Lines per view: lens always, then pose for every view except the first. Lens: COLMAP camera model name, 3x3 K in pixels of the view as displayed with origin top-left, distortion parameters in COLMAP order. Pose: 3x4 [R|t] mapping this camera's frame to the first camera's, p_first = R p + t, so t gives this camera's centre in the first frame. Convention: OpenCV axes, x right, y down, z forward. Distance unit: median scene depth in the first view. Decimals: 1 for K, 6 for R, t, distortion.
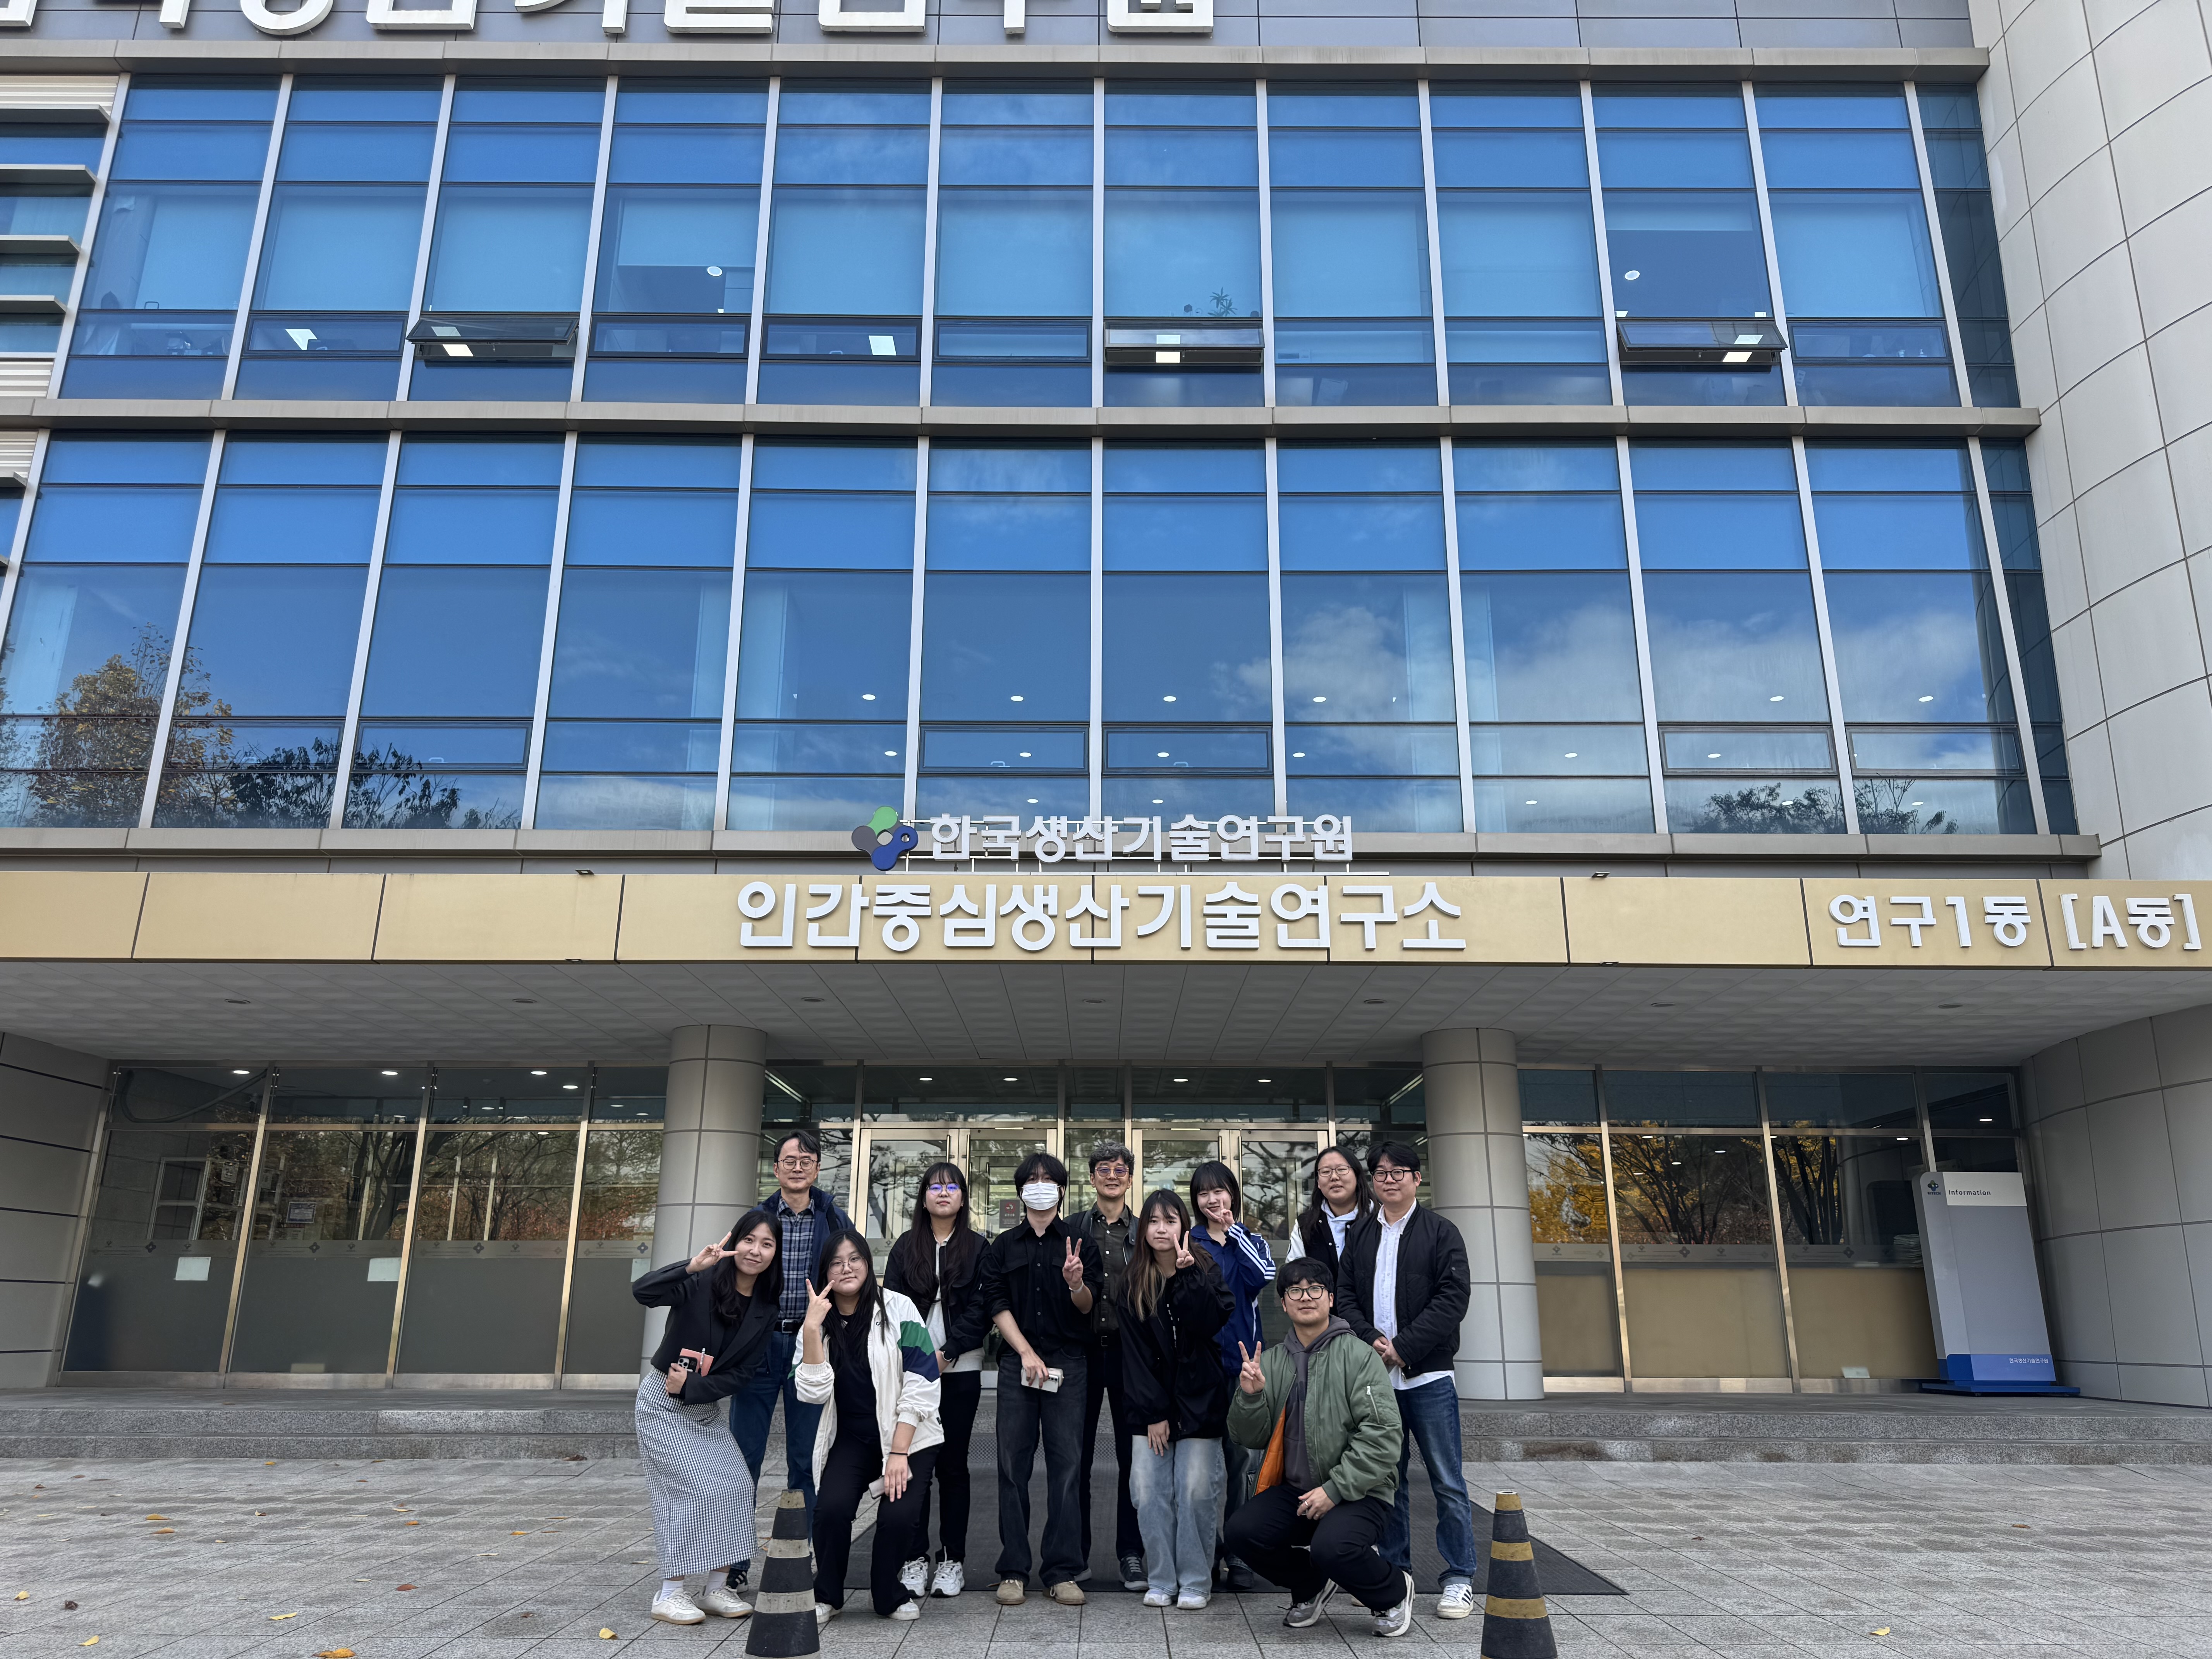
lens RADIAL K [[1560.4, 0, 1107.7], [0, 1560.4, 826.7], [0, 0, 1]] dist [0.074993, -0.013182]
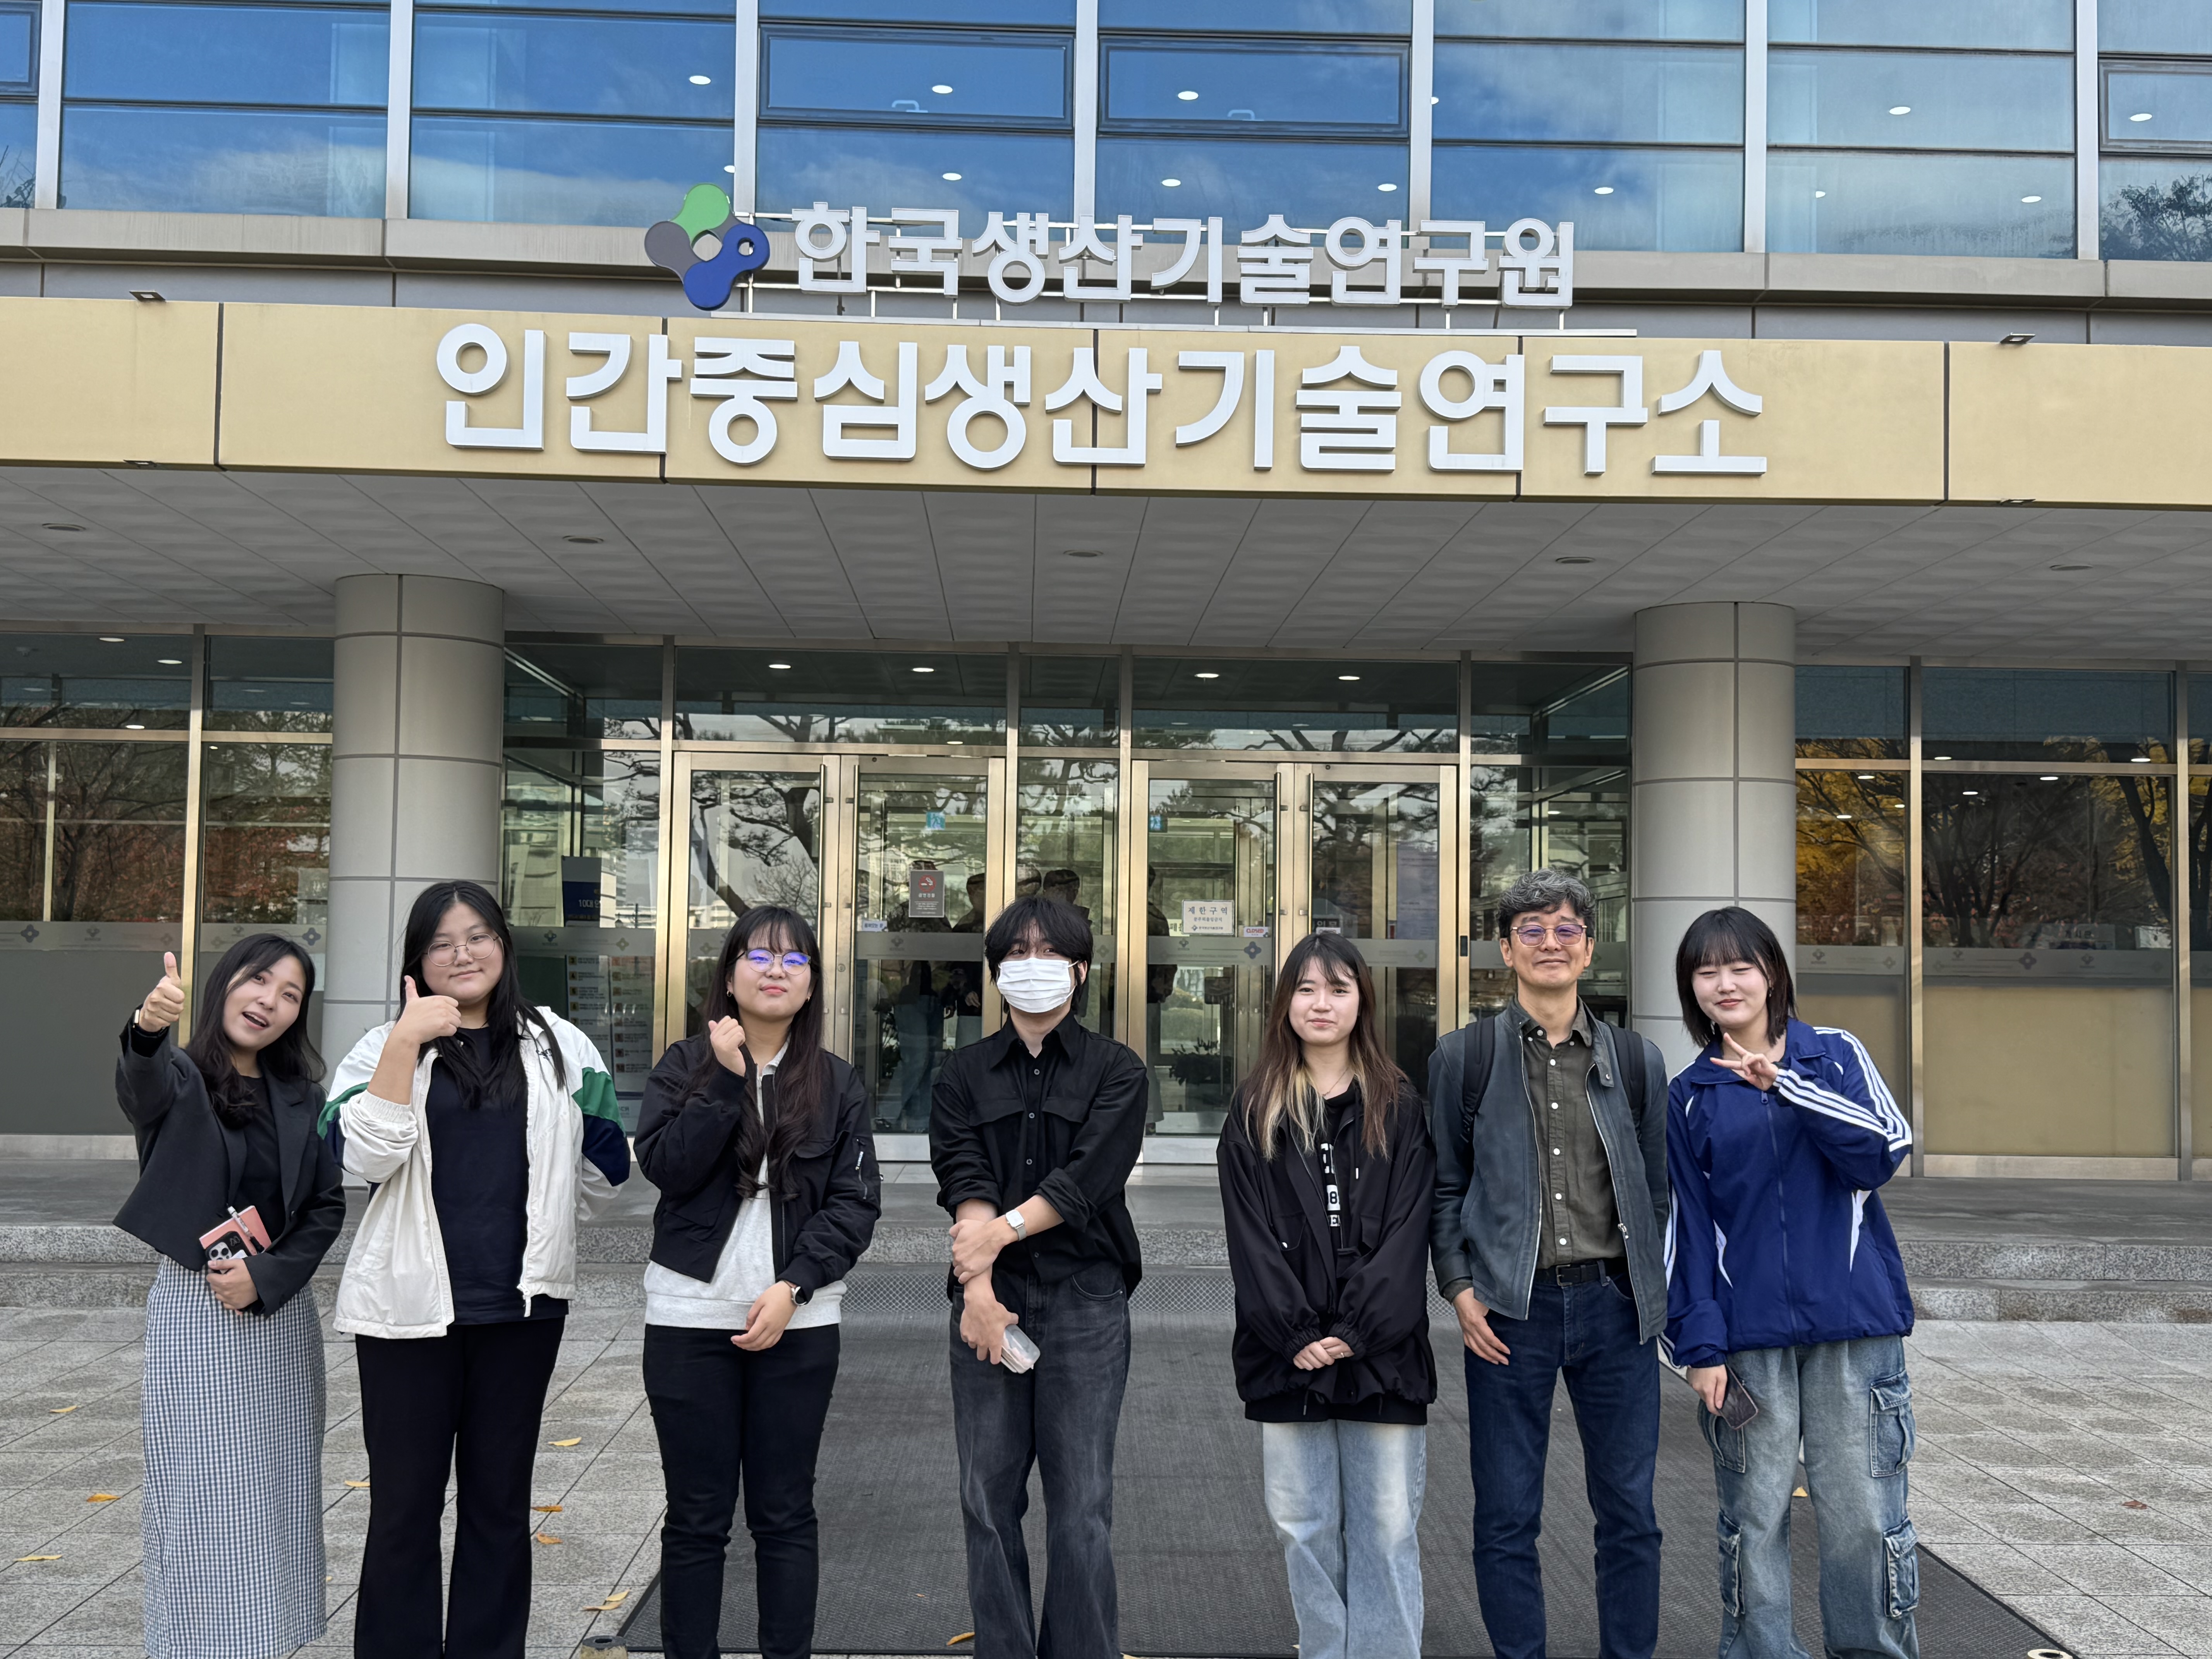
lens RADIAL K [[2447.2, 0, 1115.3], [0, 2447.2, 841.7], [0, 0, 1]] dist [0.065480, 0.000000]
pose [[0.999393, 0.013453, 0.032146, -0.027233], [-0.020931, 0.969268, 0.245114, -0.004838], [-0.027861, -0.245638, 0.968961, 0.128708]]
